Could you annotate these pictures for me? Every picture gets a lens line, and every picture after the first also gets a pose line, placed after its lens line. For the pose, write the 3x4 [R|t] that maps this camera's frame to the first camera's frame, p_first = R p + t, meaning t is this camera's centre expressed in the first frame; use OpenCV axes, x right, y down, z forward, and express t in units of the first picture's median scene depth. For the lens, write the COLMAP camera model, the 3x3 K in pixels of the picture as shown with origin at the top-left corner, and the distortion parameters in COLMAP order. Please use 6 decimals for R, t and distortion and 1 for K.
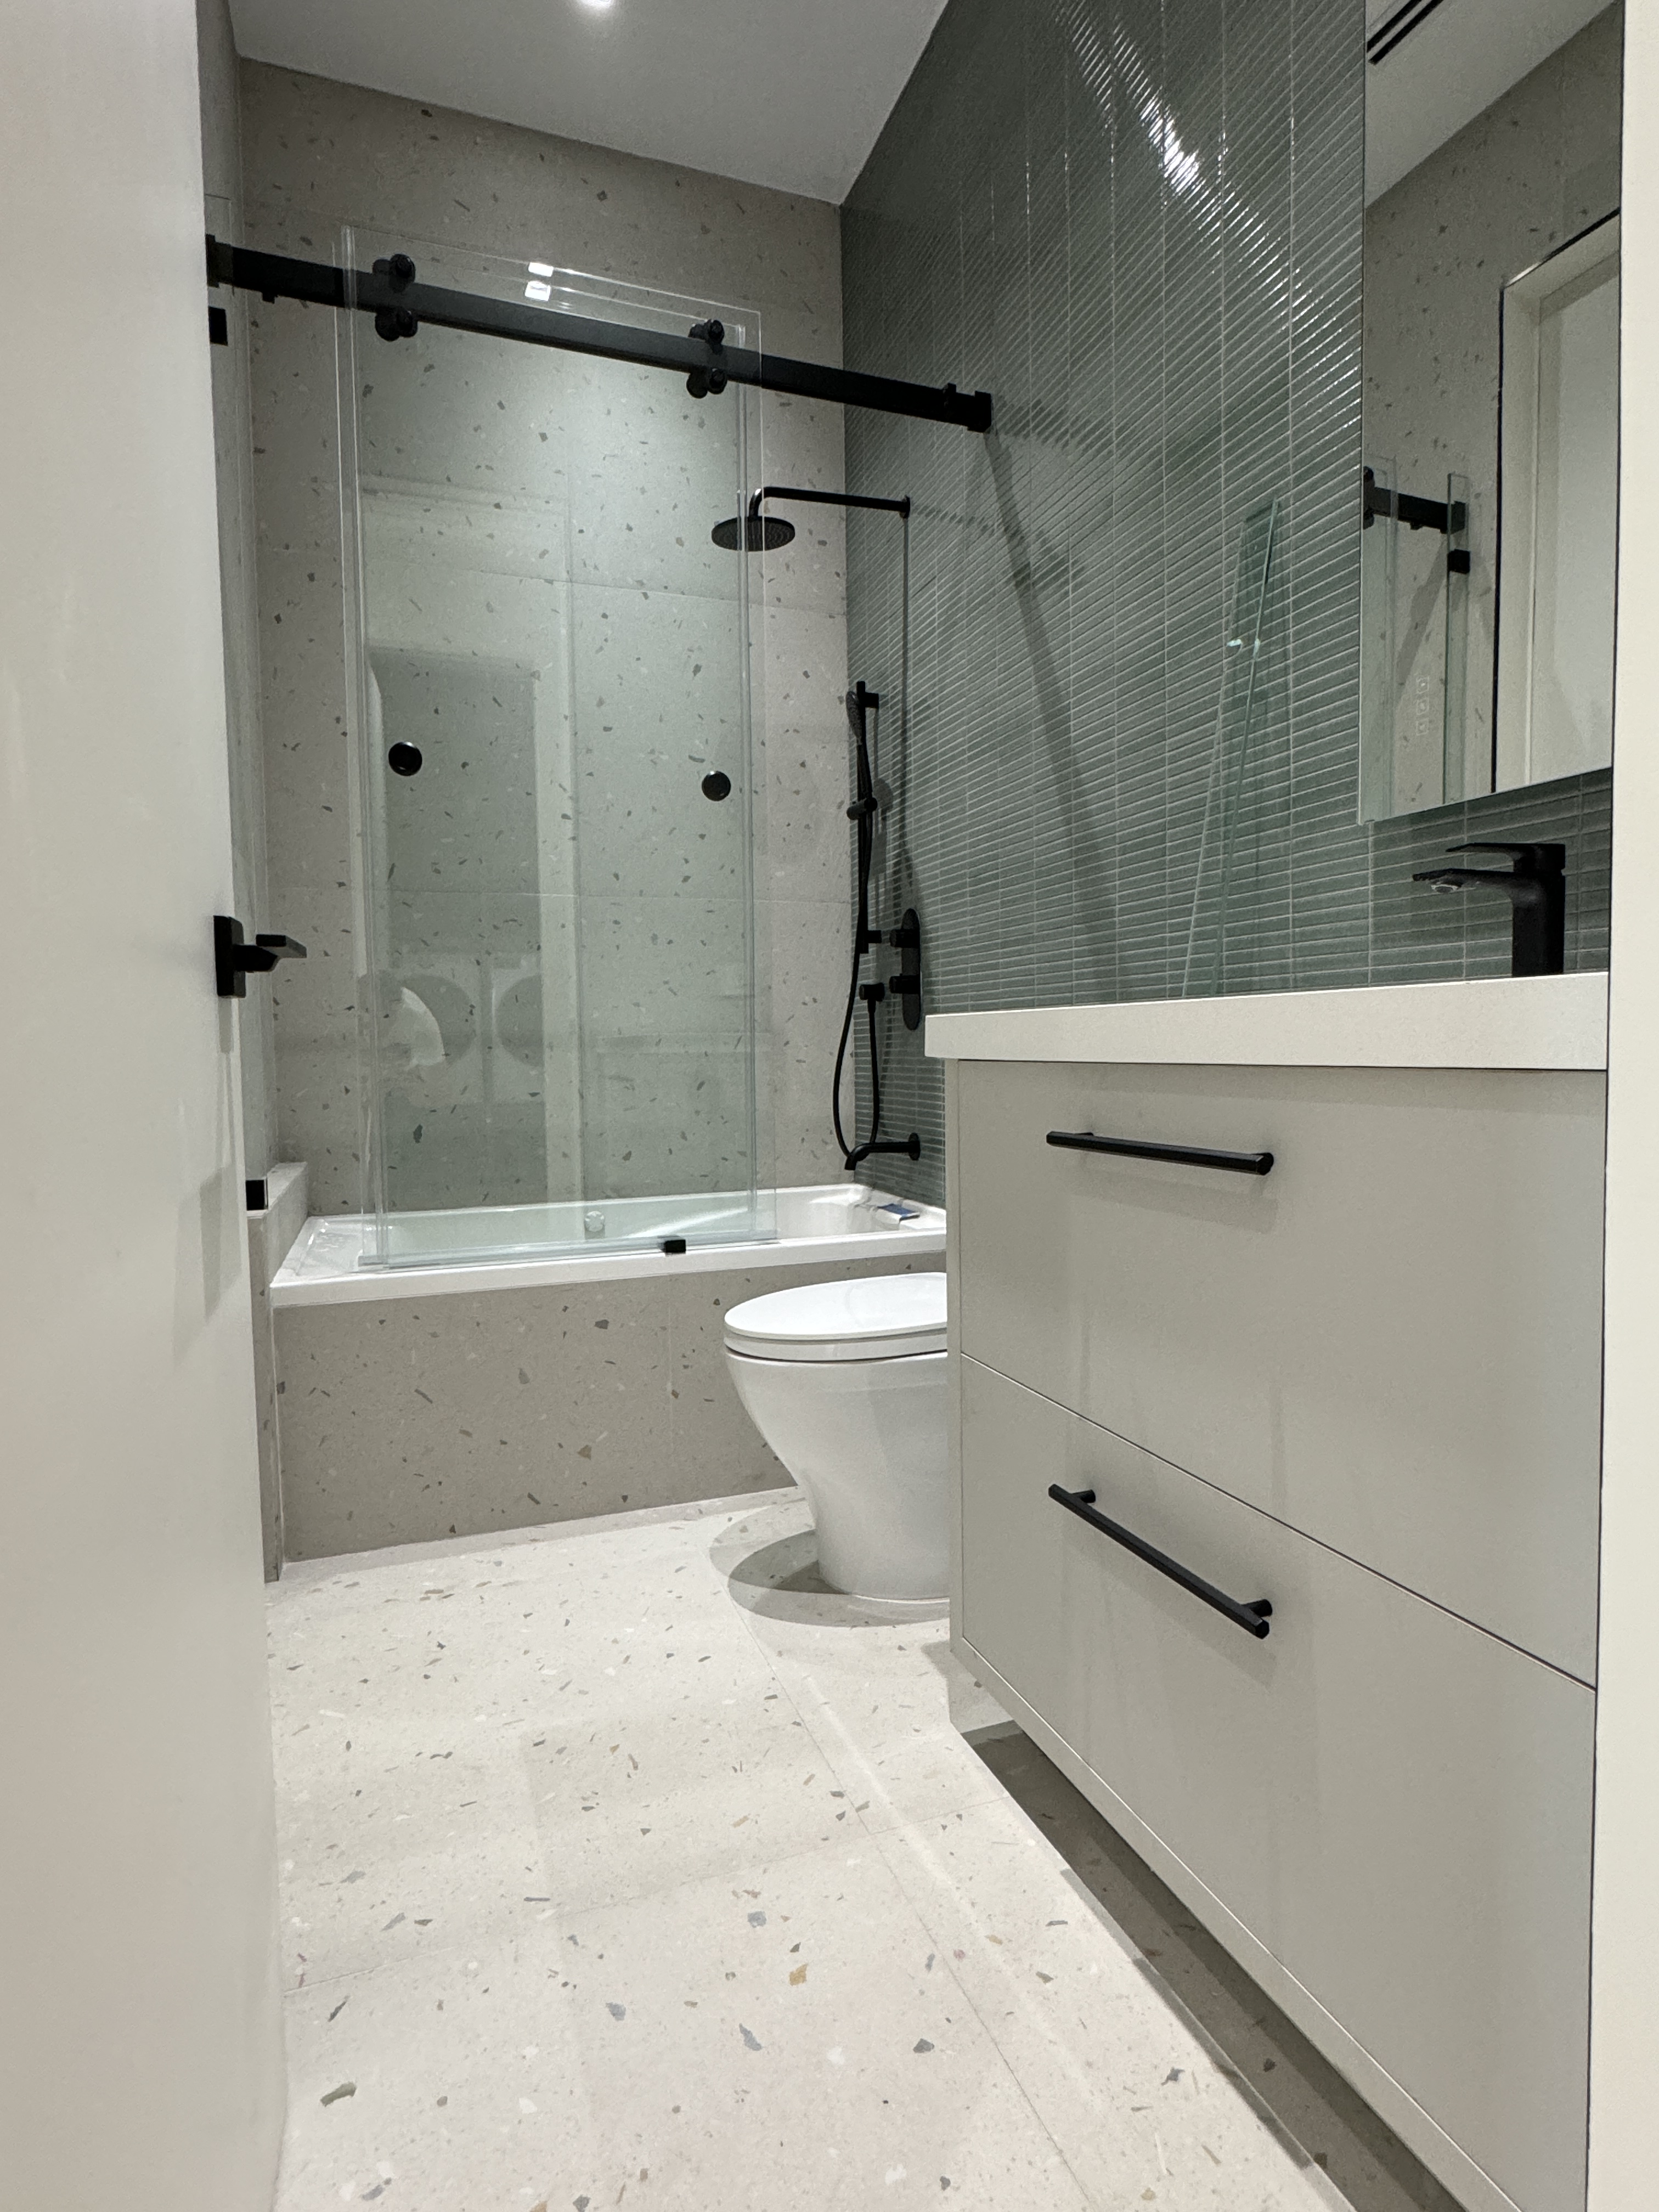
lens RADIAL K [[1163.6, 0, 827.3], [0, 1163.6, 1109.7], [0, 0, 1]] dist [-0.004159, 0.000918]
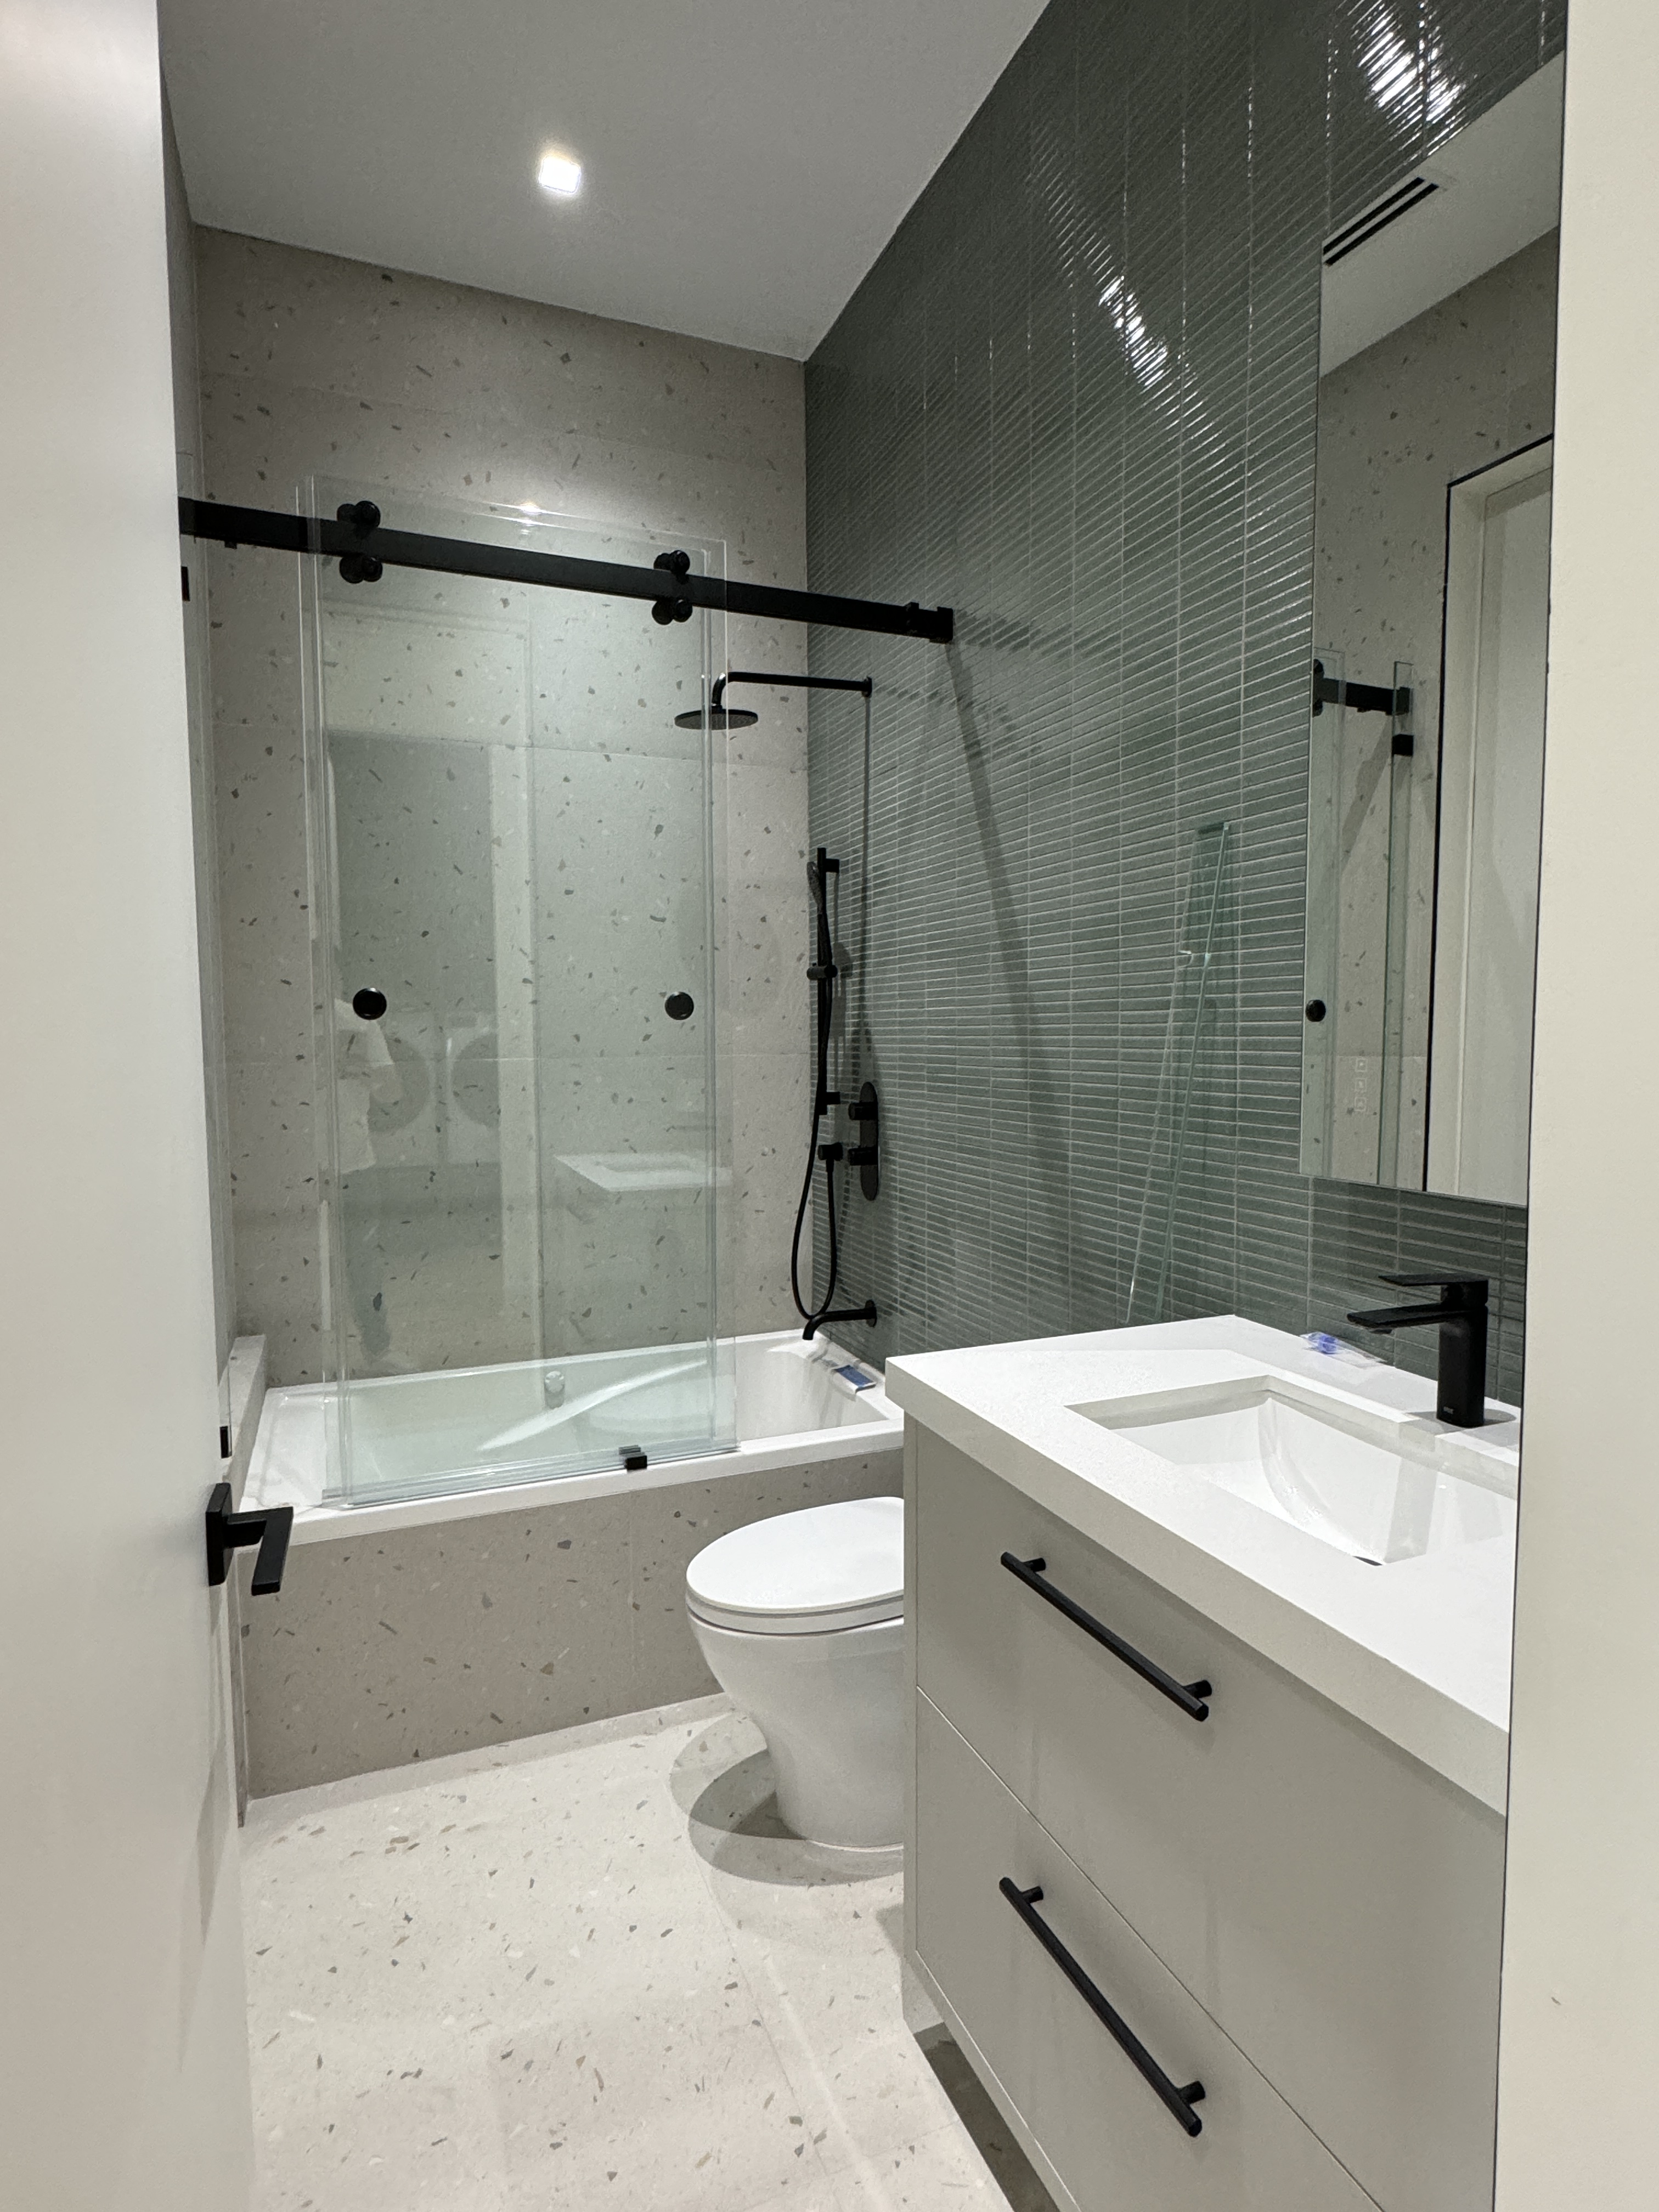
lens RADIAL K [[1163.6, 0, 827.3], [0, 1163.6, 1109.7], [0, 0, 1]] dist [-0.004159, 0.000918]
pose [[0.999184, 0.006744, 0.039819, -0.006276], [-0.007435, 0.999824, 0.017211, -0.197166], [-0.039696, -0.017493, 0.999059, -0.017718]]
